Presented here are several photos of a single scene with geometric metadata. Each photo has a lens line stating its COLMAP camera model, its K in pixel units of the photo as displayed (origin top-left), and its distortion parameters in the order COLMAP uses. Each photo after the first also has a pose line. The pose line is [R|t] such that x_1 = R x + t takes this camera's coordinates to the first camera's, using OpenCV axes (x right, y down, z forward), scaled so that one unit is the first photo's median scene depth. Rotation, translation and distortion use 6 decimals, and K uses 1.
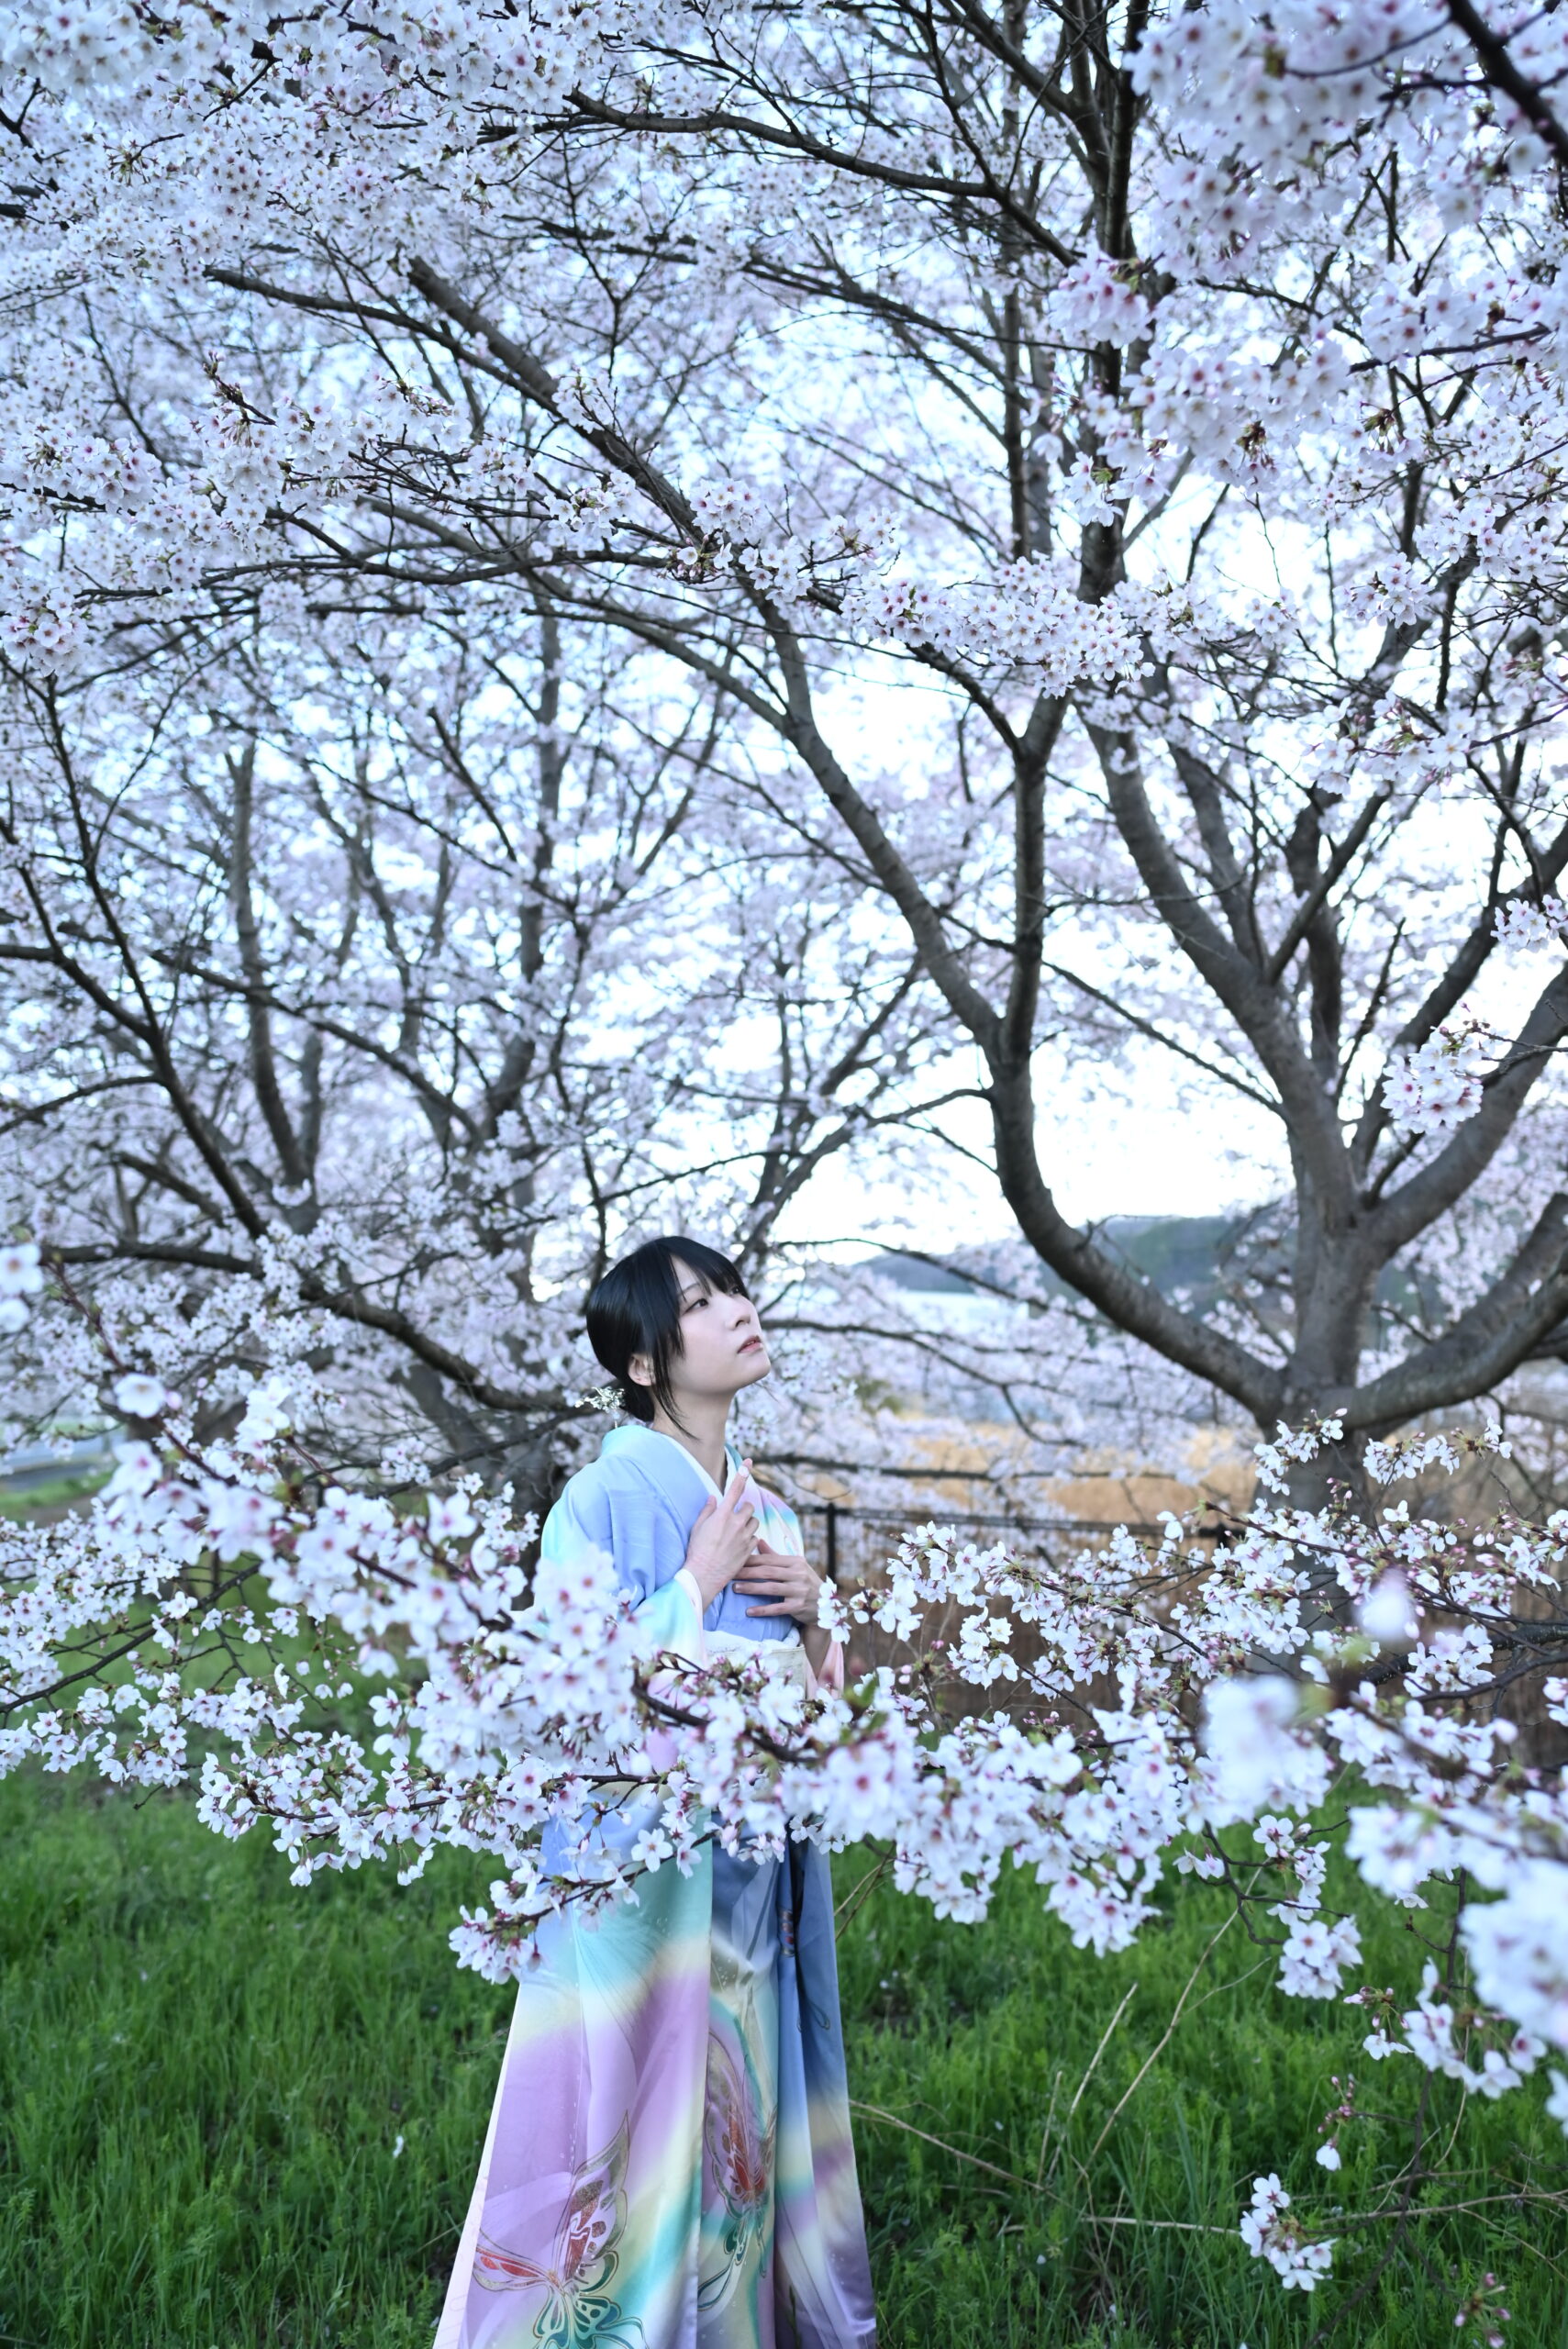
lens RADIAL K [[1631.9, 0, 761.1], [0, 1631.9, 1177.4], [0, 0, 1]] dist [-0.073186, 0.039806]
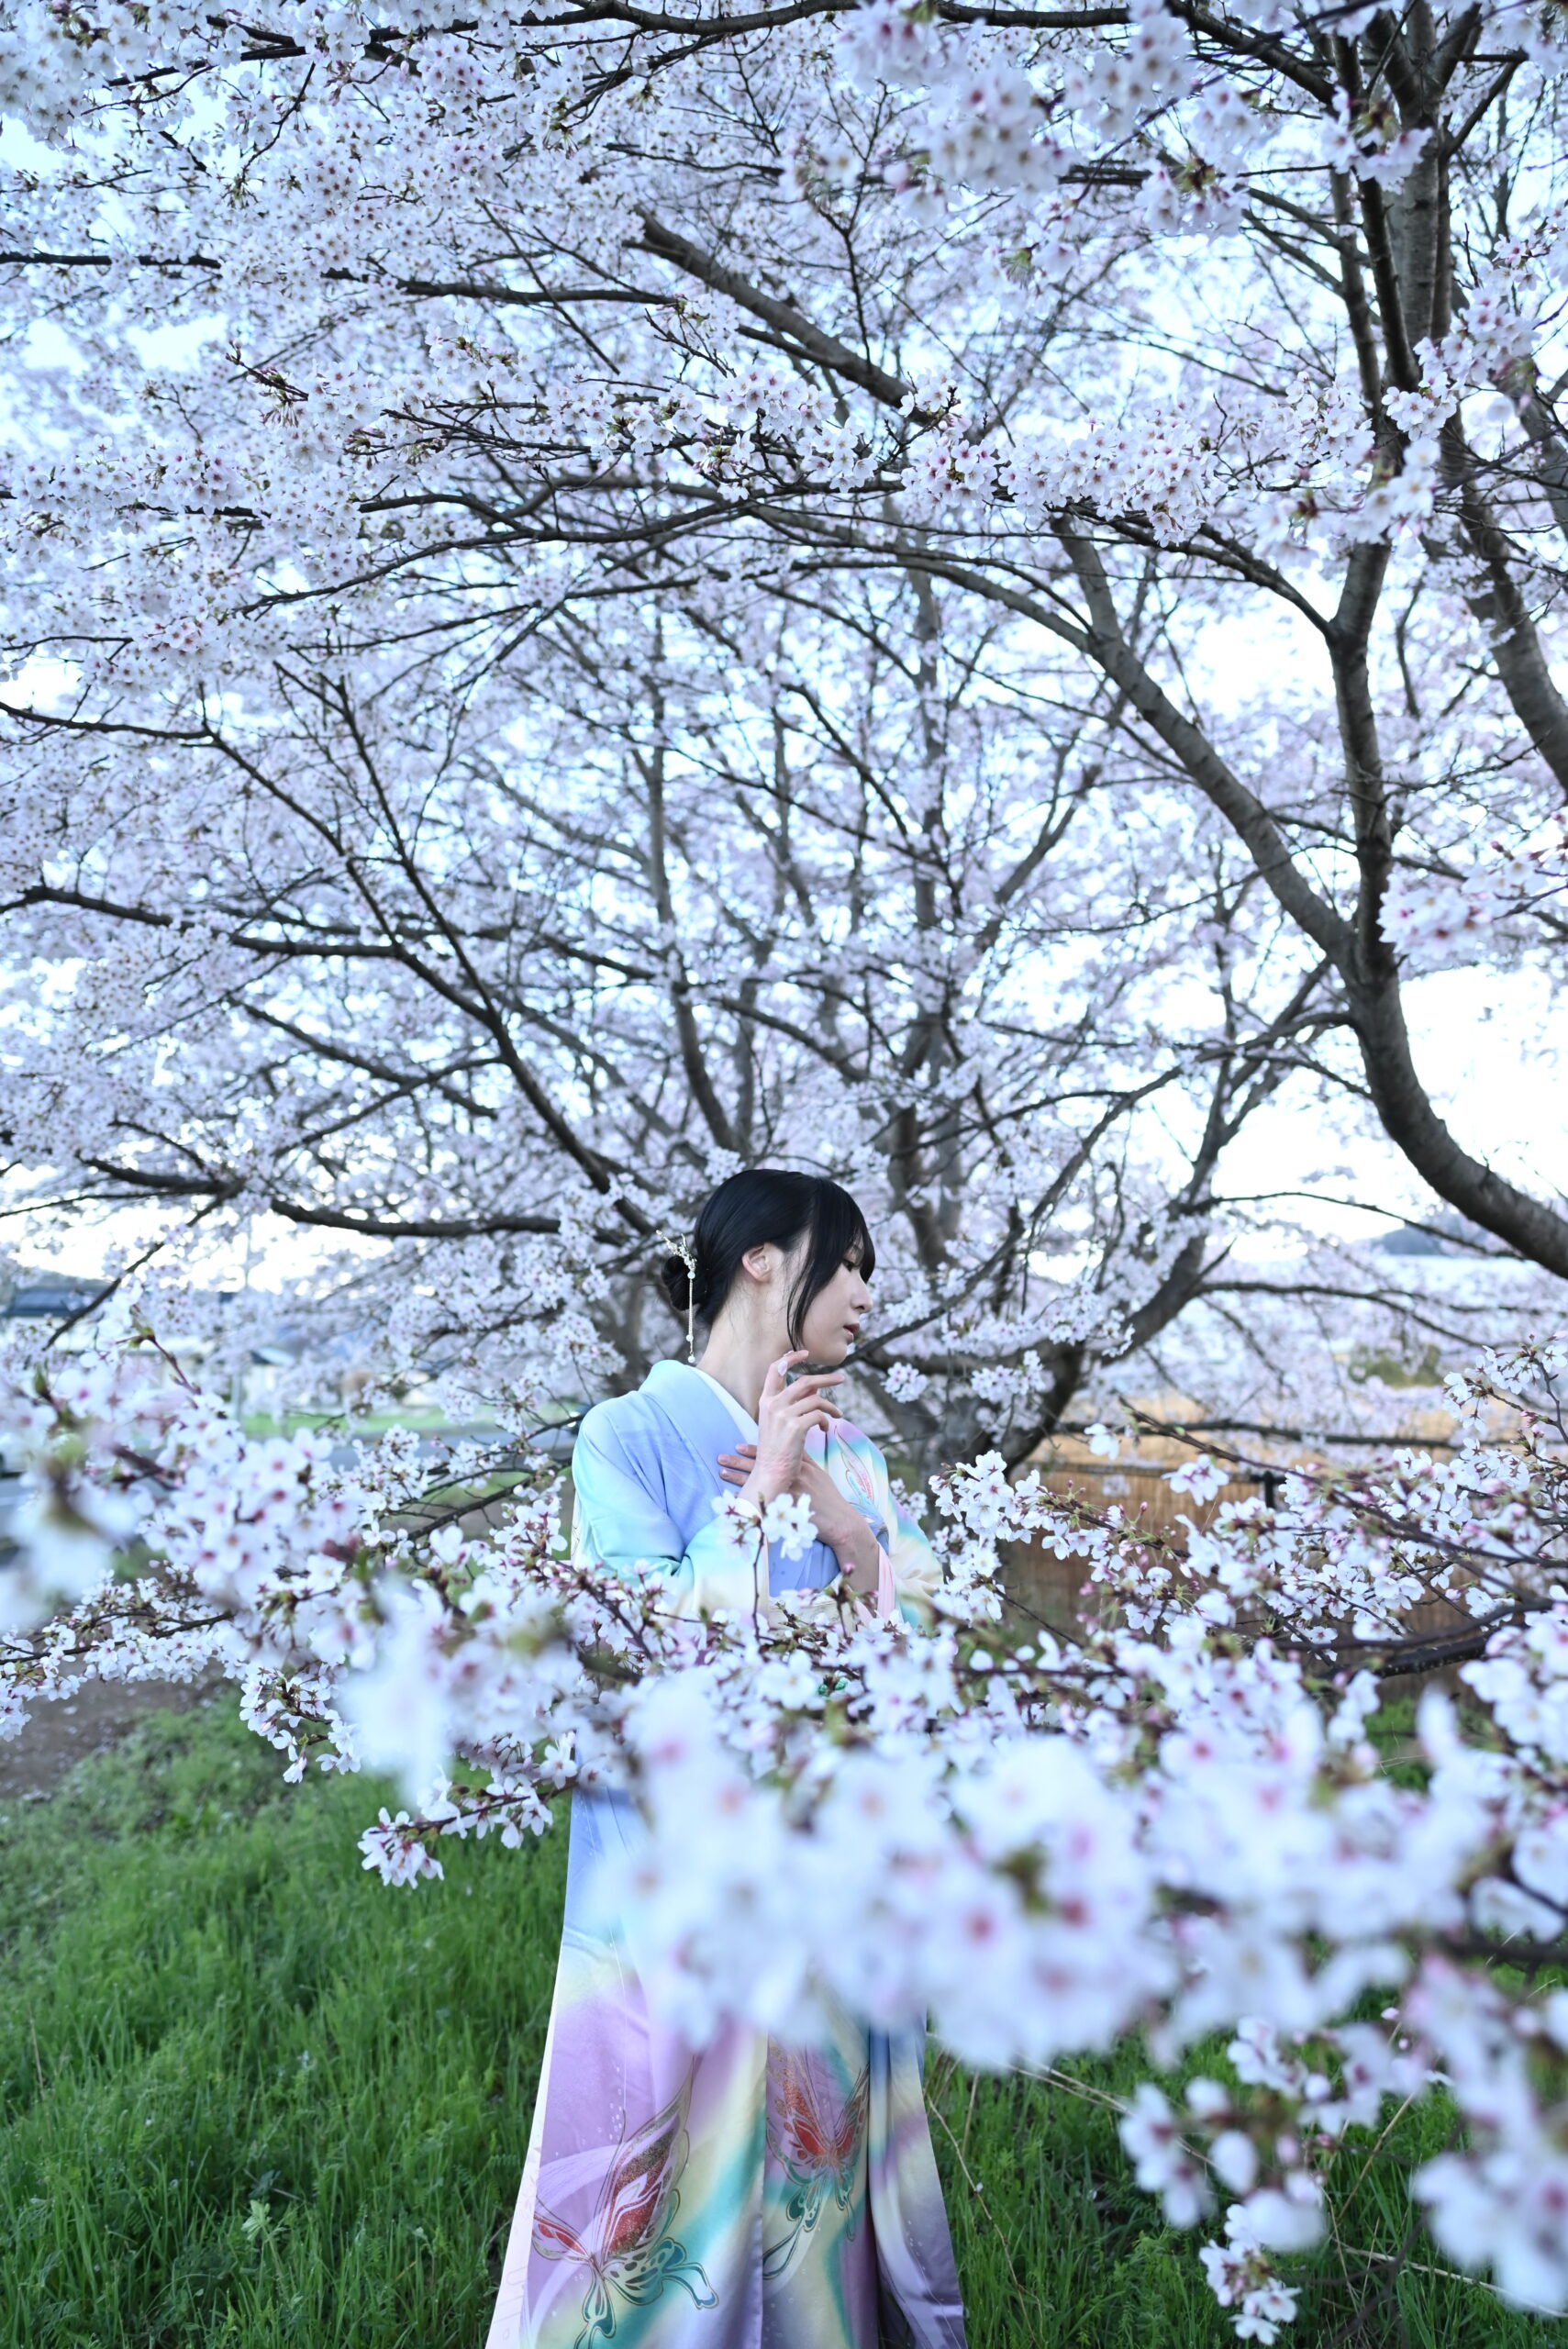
lens RADIAL K [[1631.9, 0, 785.0], [0, 1631.9, 1174.5], [0, 0, 1]] dist [-0.073186, 0.039806]
pose [[0.949783, -0.050652, -0.308784, 0.123477], [0.053179, 0.998585, -0.000232, 0.021664], [0.308359, -0.016200, 0.951132, 0.041487]]
